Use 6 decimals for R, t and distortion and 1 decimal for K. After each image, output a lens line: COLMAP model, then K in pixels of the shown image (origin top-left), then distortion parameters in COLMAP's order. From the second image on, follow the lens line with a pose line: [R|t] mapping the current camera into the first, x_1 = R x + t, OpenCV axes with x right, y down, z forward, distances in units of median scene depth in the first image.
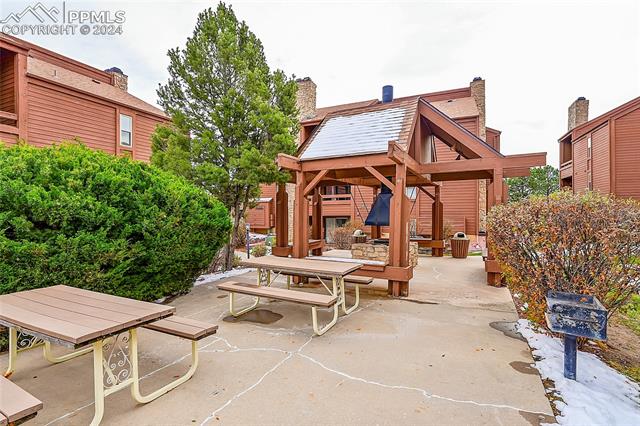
lens RADIAL K [[299.5, 0, 319.1], [0, 299.5, 211.9], [0, 0, 1]] dist [-0.002692, -0.000217]
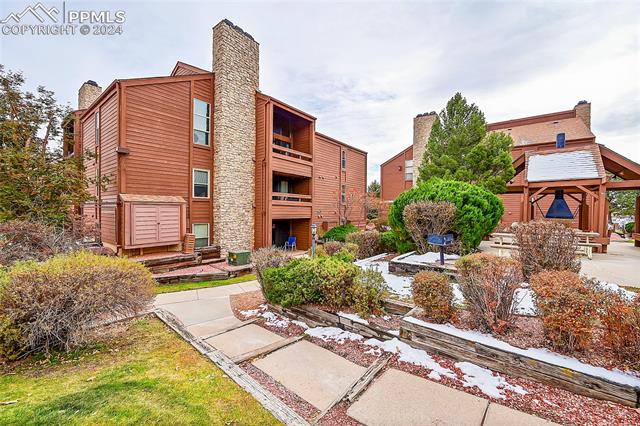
lens RADIAL K [[256.7, 0, 320.8], [0, 256.7, 210.3], [0, 0, 1]] dist [0.000822, 0.000091]
pose [[0.975490, 0.013427, -0.219634, -0.604616], [-0.014696, 0.999883, -0.004142, 0.021218], [0.219553, 0.007268, 0.975574, -0.537636]]
